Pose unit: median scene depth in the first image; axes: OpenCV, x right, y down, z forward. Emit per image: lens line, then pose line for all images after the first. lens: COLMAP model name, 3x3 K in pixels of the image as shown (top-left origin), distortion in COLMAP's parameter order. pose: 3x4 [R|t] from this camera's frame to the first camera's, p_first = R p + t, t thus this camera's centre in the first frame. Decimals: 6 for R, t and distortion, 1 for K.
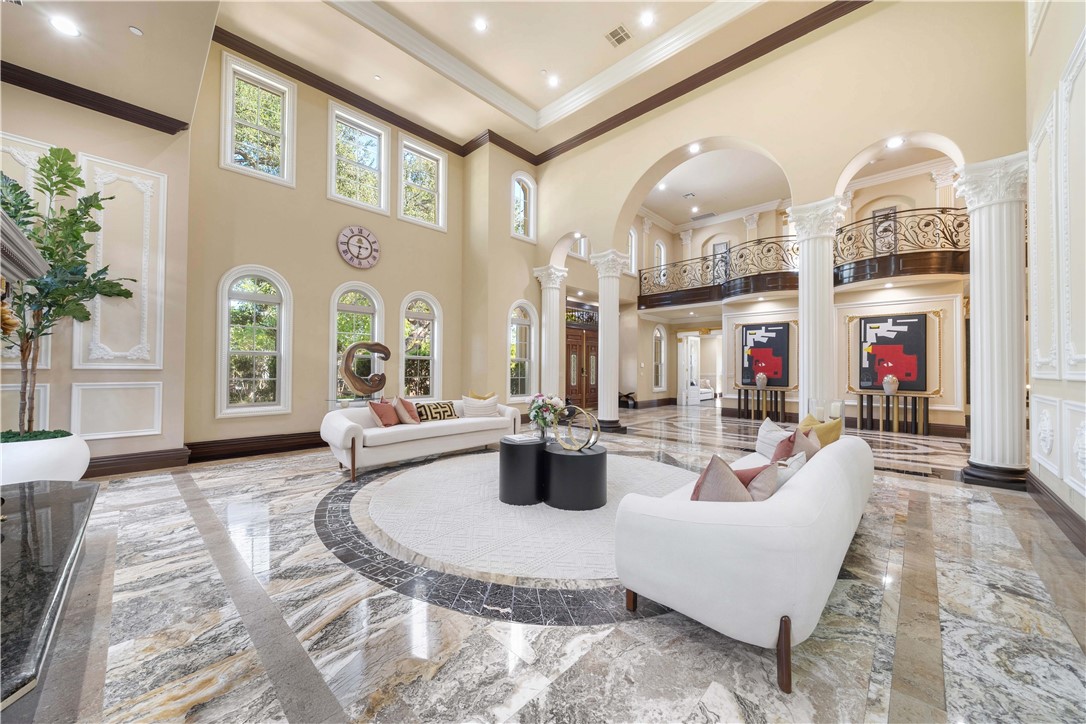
lens RADIAL K [[389.5, 0, 538.8], [0, 389.5, 362.6], [0, 0, 1]] dist [0.000800, 0.000046]
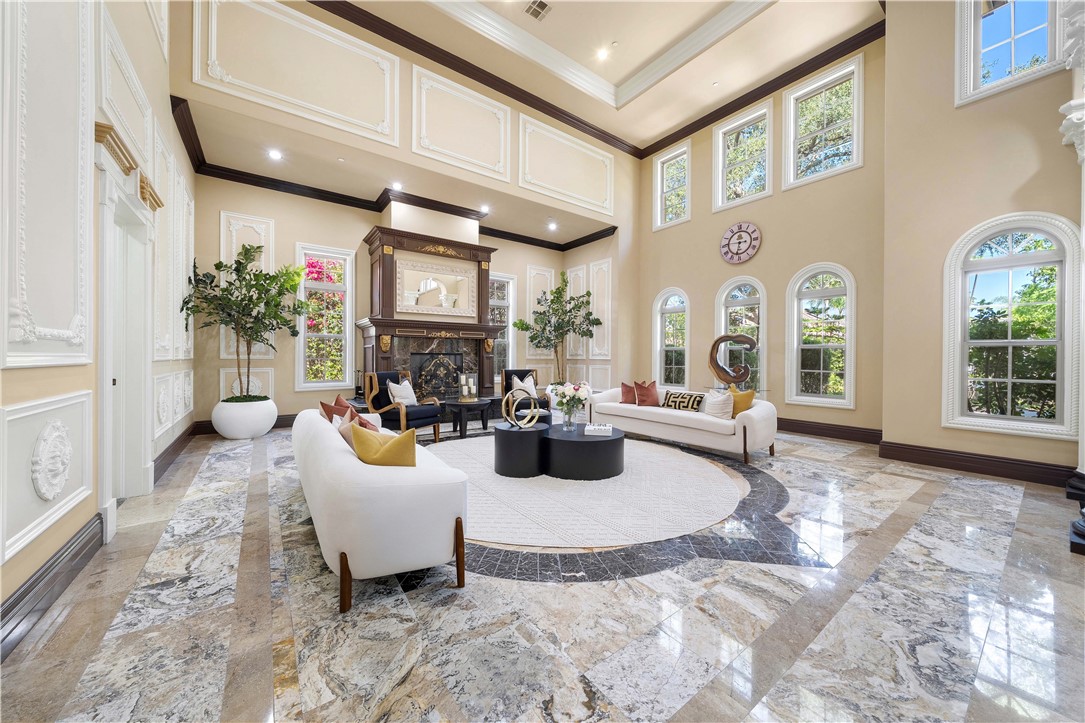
lens RADIAL K [[376.8, 0, 540.6], [0, 376.8, 356.1], [0, 0, 1]] dist [0.001324, 0.000006]
pose [[-0.163073, -0.010591, -0.986557, 0.676565], [0.007219, 0.999903, -0.011928, 0.014809], [0.986588, -0.009067, -0.162981, 0.702673]]
